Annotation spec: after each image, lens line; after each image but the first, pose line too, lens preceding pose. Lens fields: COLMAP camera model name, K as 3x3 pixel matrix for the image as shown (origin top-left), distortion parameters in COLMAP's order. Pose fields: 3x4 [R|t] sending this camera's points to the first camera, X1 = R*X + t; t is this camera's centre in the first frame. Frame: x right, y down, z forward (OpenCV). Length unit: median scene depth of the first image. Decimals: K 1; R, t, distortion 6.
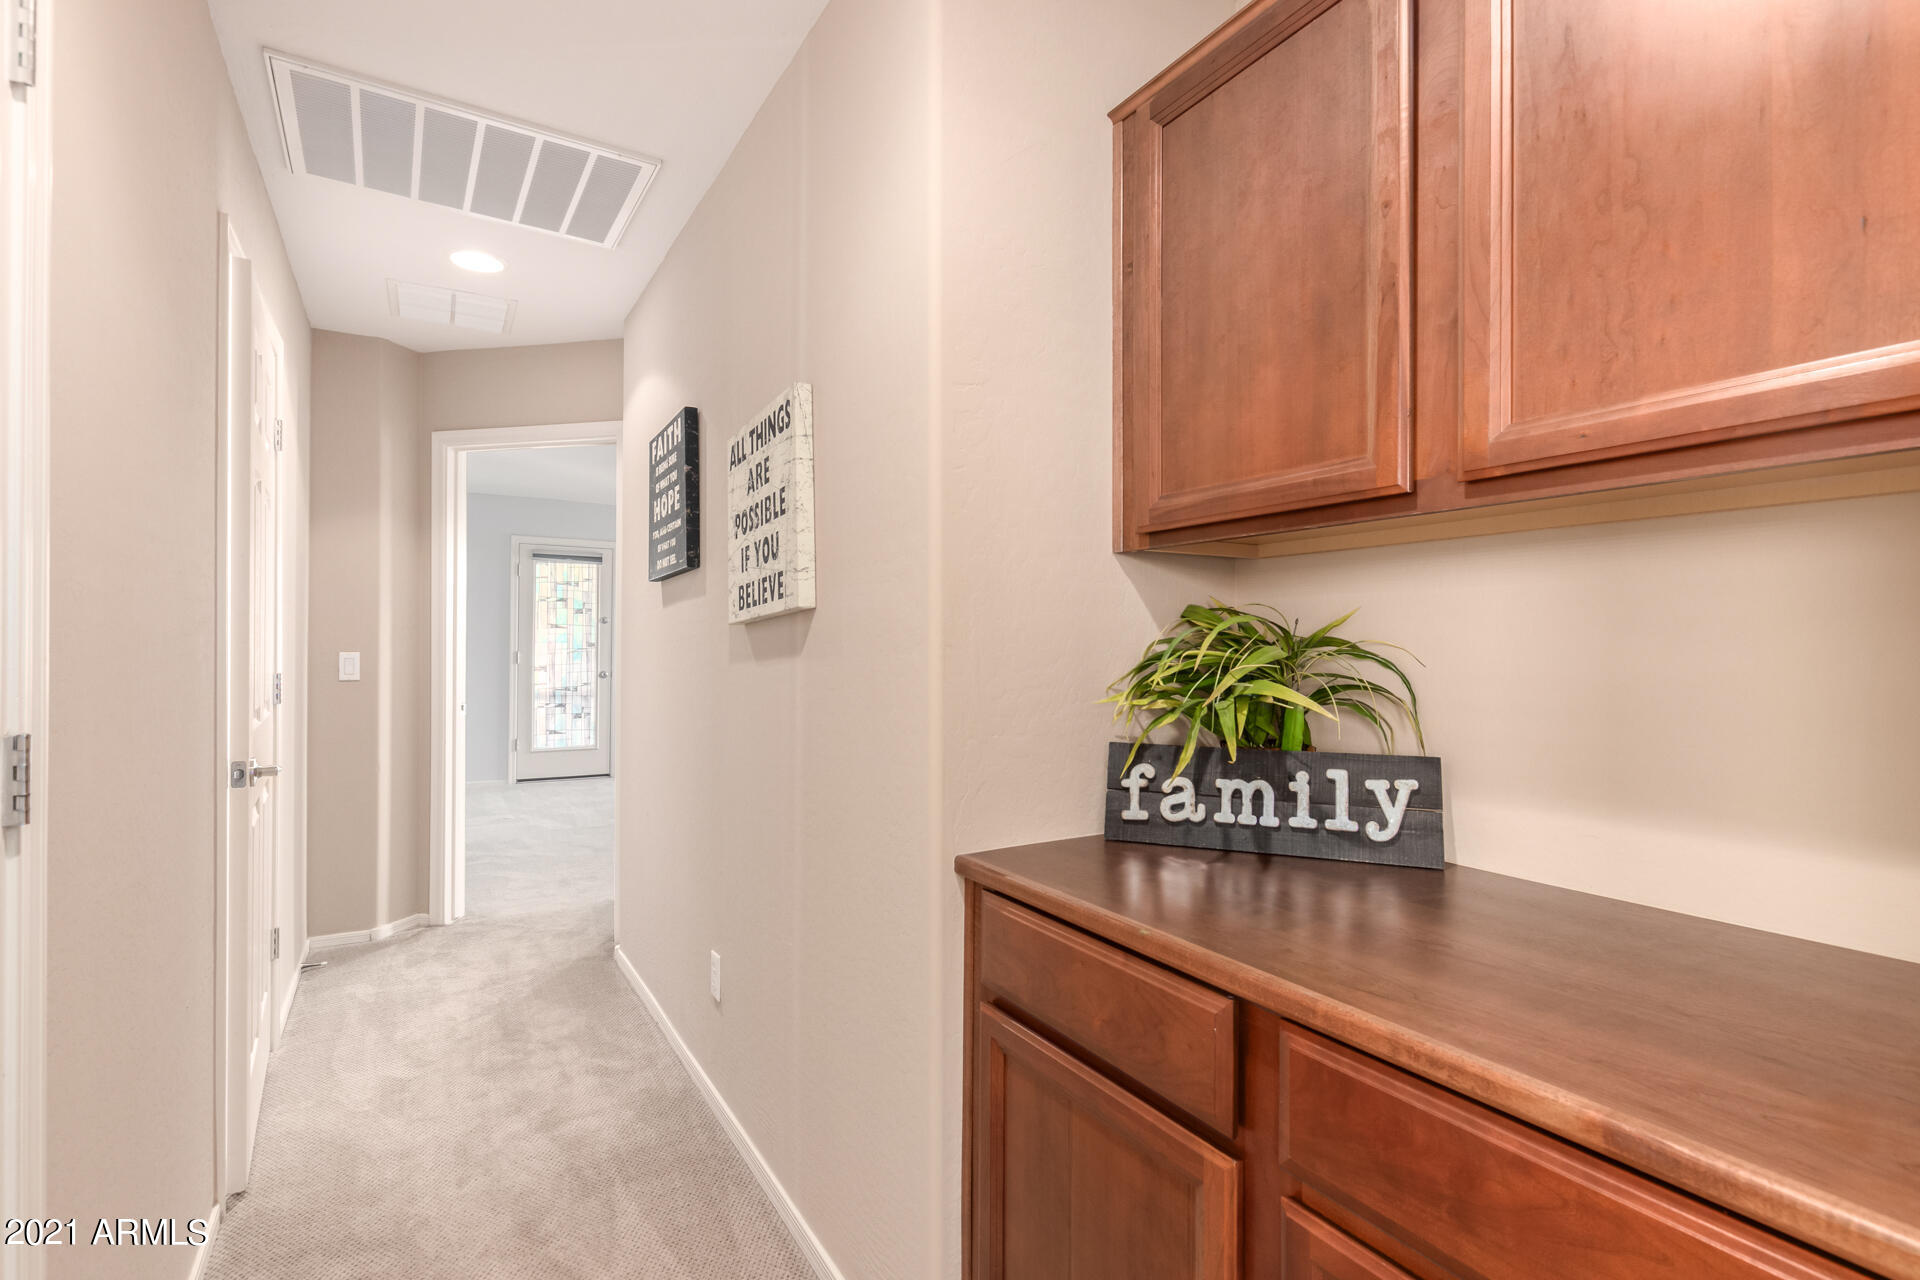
lens RADIAL K [[886.7, 0, 958.6], [0, 886.7, 640.5], [0, 0, 1]] dist [0.003956, -0.001015]
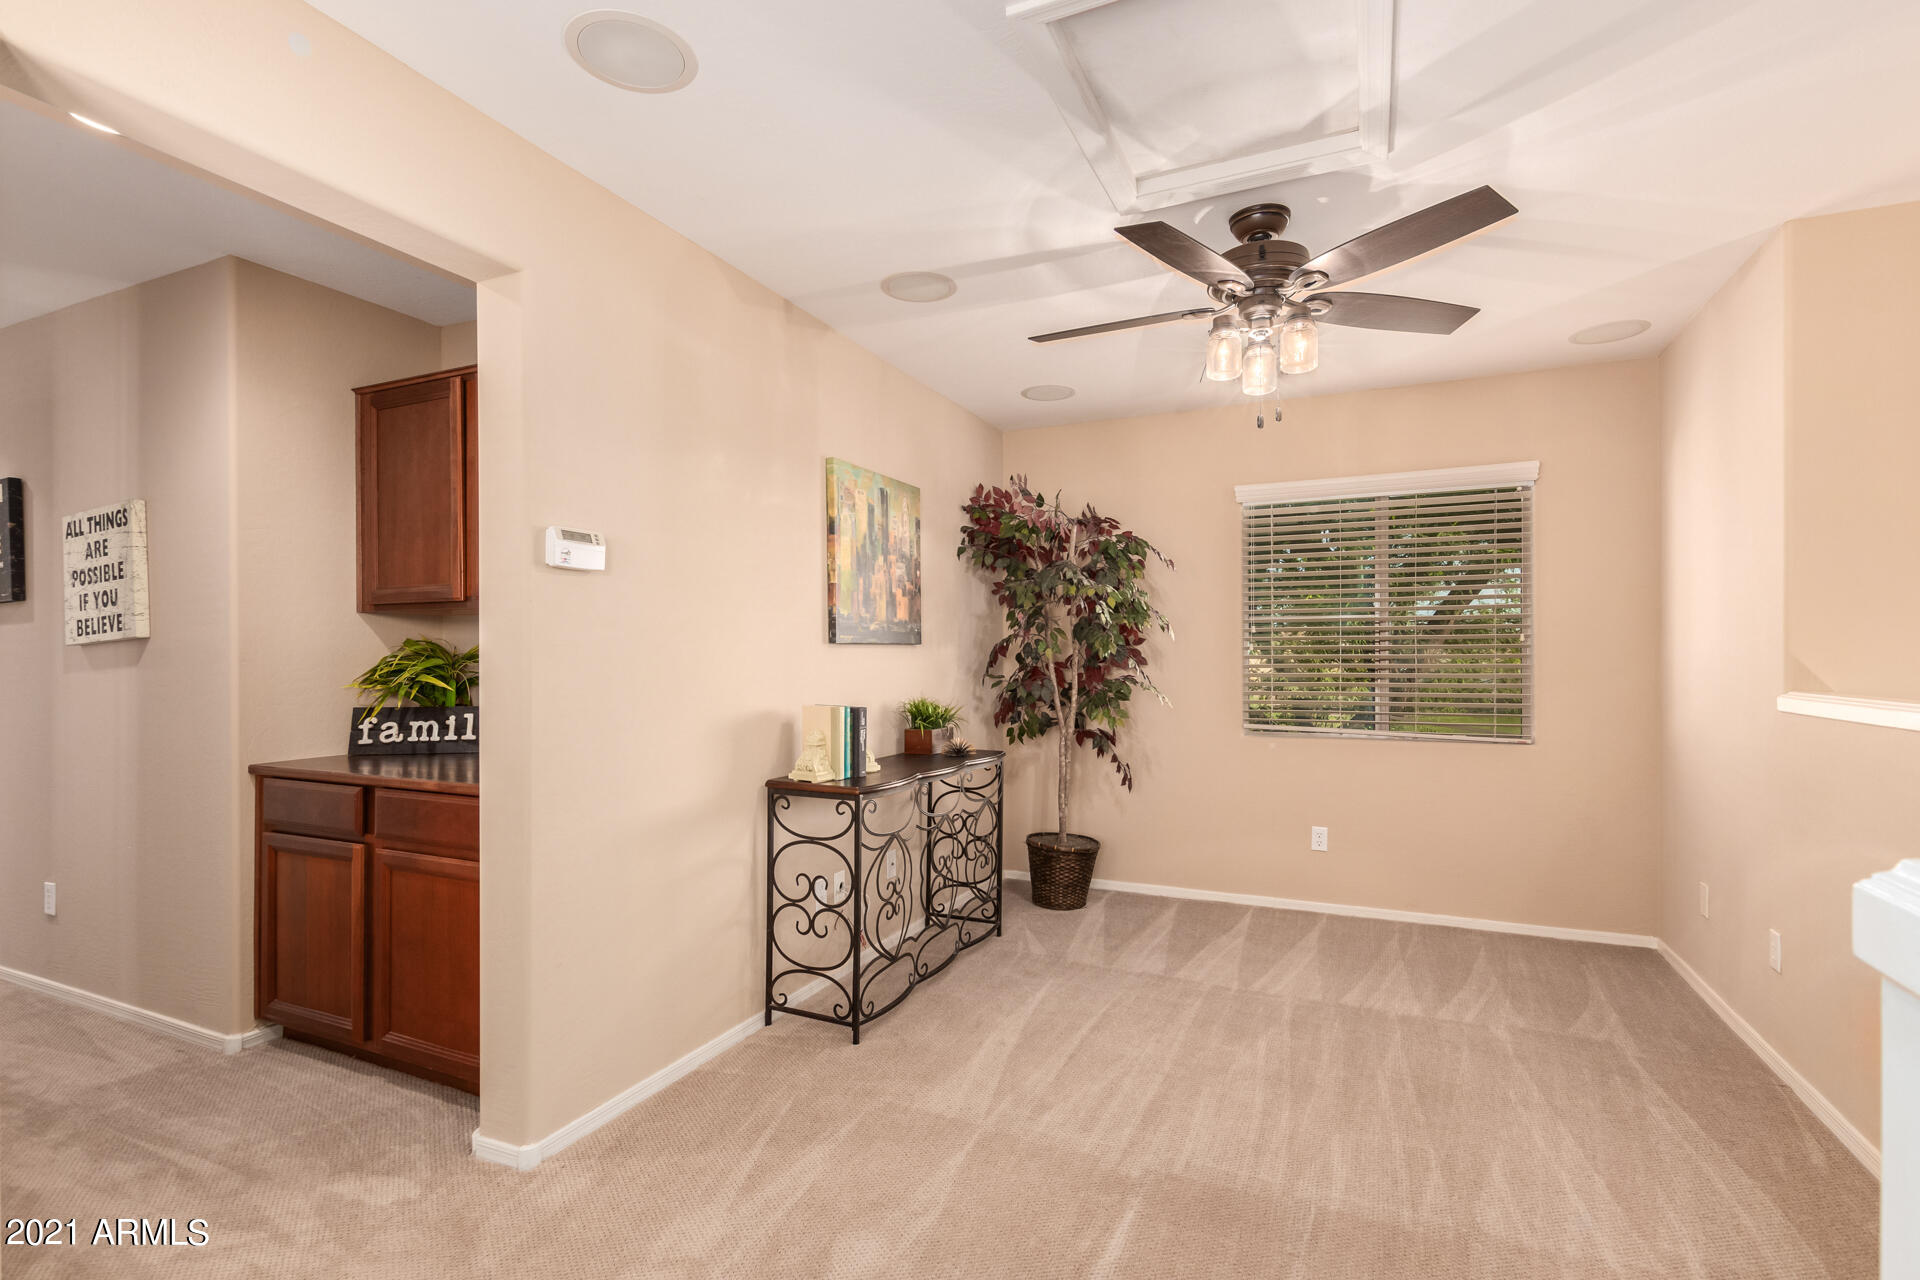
lens RADIAL K [[886.7, 0, 980.0], [0, 886.7, 655.4], [0, 0, 1]] dist [0.003956, -0.001015]
pose [[0.818562, -0.005854, 0.574388, 0.179583], [0.000438, 0.999954, 0.009566, -0.021539], [-0.574418, -0.007579, 0.818527, -1.462386]]
